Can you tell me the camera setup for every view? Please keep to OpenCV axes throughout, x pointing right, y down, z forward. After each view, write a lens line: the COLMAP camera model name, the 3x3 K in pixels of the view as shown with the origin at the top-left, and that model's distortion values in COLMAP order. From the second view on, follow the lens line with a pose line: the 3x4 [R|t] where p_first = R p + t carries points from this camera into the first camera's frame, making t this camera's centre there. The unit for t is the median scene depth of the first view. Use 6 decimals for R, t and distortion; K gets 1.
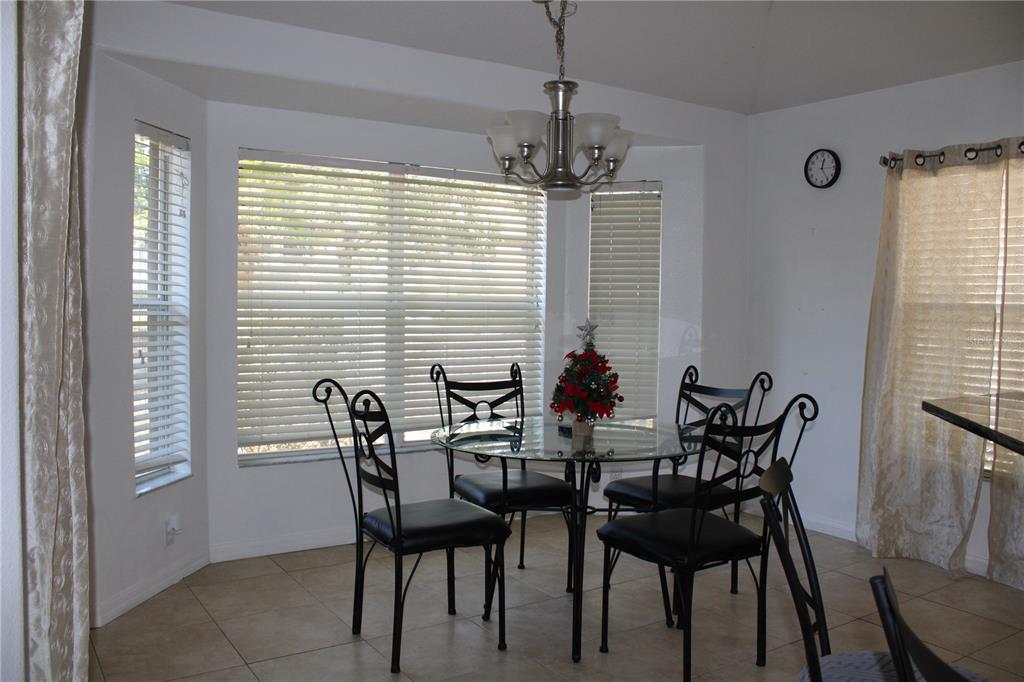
lens RADIAL K [[862.4, 0, 510.9], [0, 862.4, 340.0], [0, 0, 1]] dist [-0.087226, 0.025884]
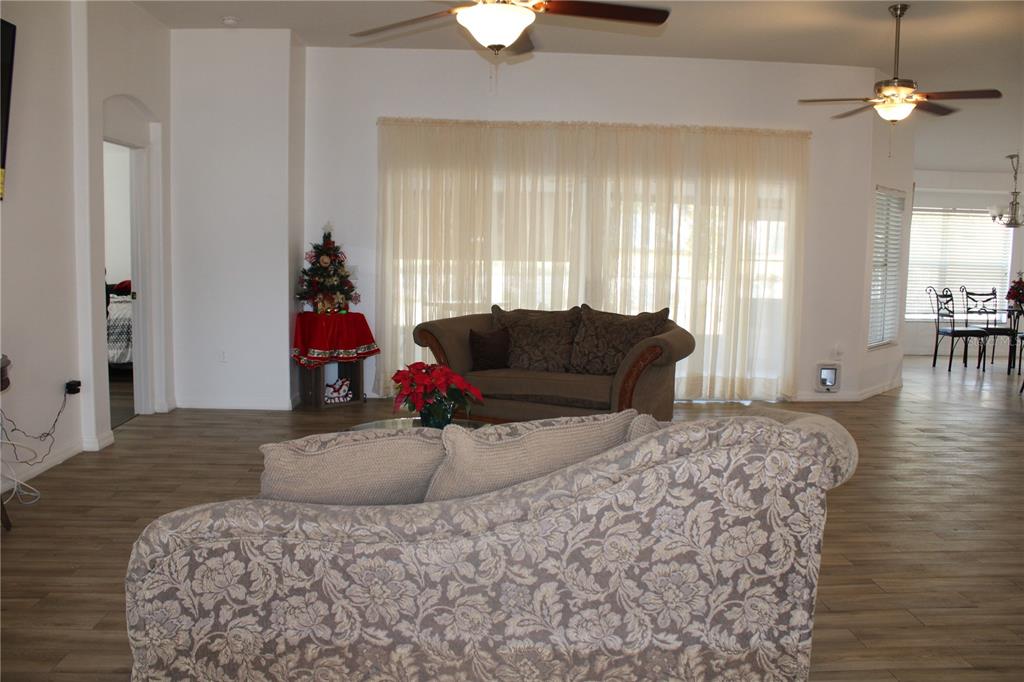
lens RADIAL K [[862.4, 0, 511.2], [0, 862.4, 341.7], [0, 0, 1]] dist [-0.087226, 0.025884]
pose [[0.864529, 0.056716, -0.499372, 0.025019], [-0.032493, 0.997841, 0.057075, 0.119421], [0.501531, -0.033117, 0.864505, -2.485387]]
